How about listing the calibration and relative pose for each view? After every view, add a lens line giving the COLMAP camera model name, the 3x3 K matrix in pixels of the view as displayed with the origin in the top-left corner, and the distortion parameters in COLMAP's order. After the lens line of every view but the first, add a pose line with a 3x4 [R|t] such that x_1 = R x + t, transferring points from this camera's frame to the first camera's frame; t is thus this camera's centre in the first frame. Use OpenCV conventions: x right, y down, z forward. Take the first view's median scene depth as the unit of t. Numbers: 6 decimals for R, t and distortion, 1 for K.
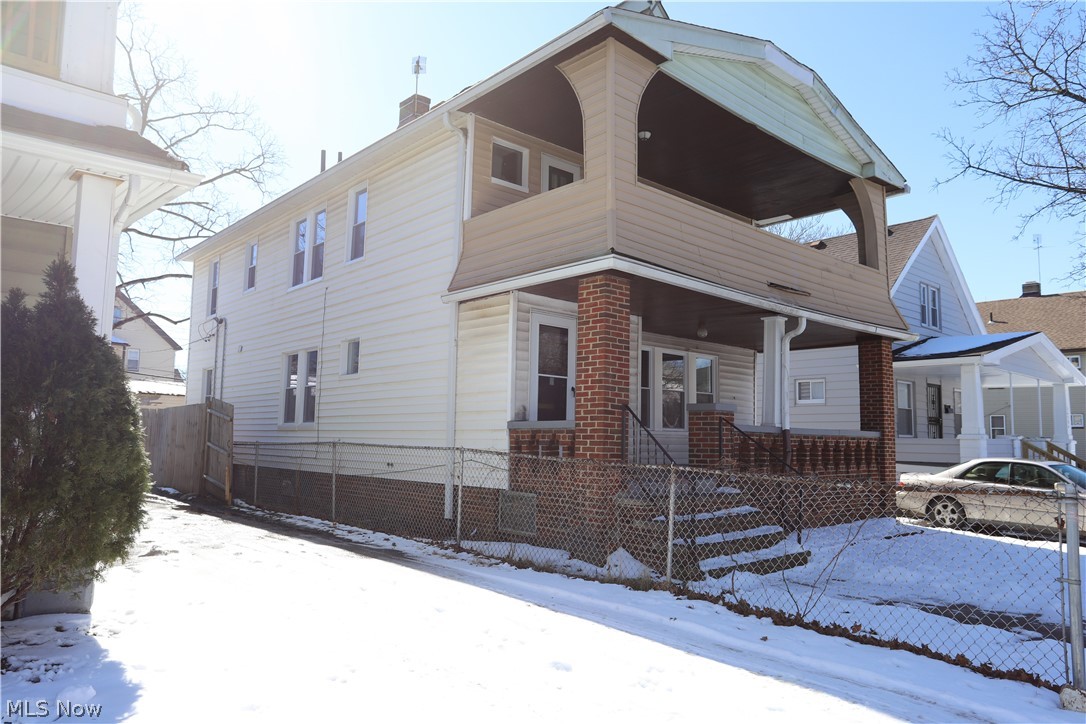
lens RADIAL K [[766.9, 0, 543.0], [0, 766.9, 362.0], [0, 0, 1]] dist [-0.031020, 0.004402]
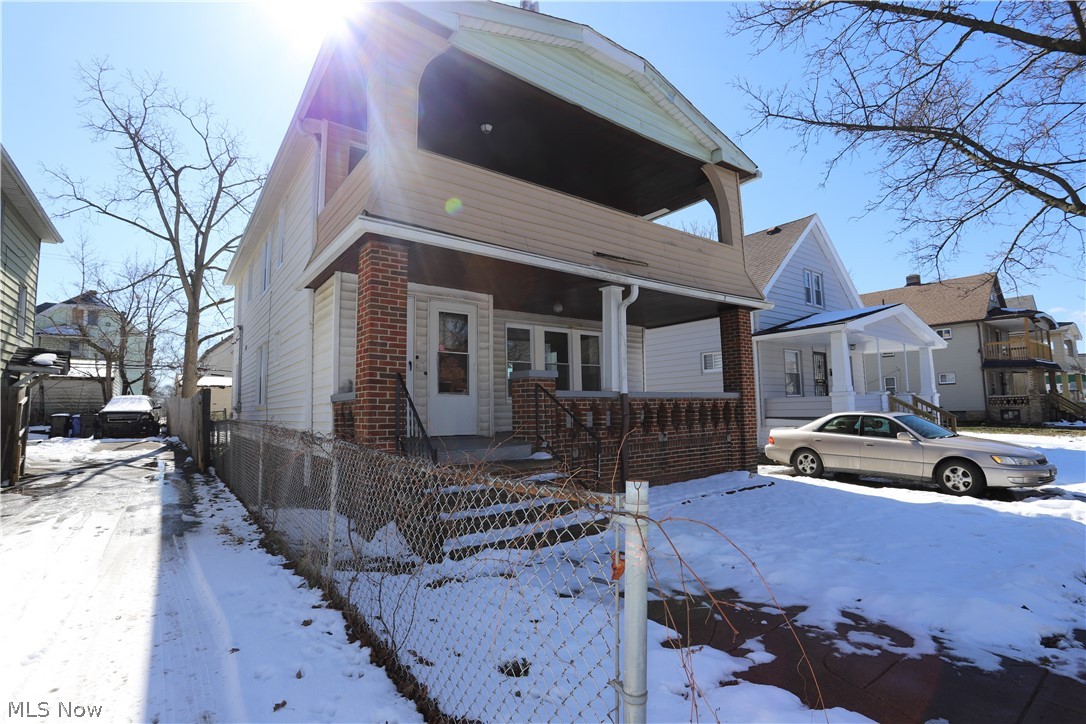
lens RADIAL K [[535.8, 0, 543.0], [0, 535.8, 362.0], [0, 0, 1]] dist [-0.085977, 0.036142]
pose [[0.996613, -0.044335, -0.069265, 0.223449], [0.045144, 0.998929, 0.010152, 0.028167], [0.068740, -0.013244, 0.997547, 0.227490]]
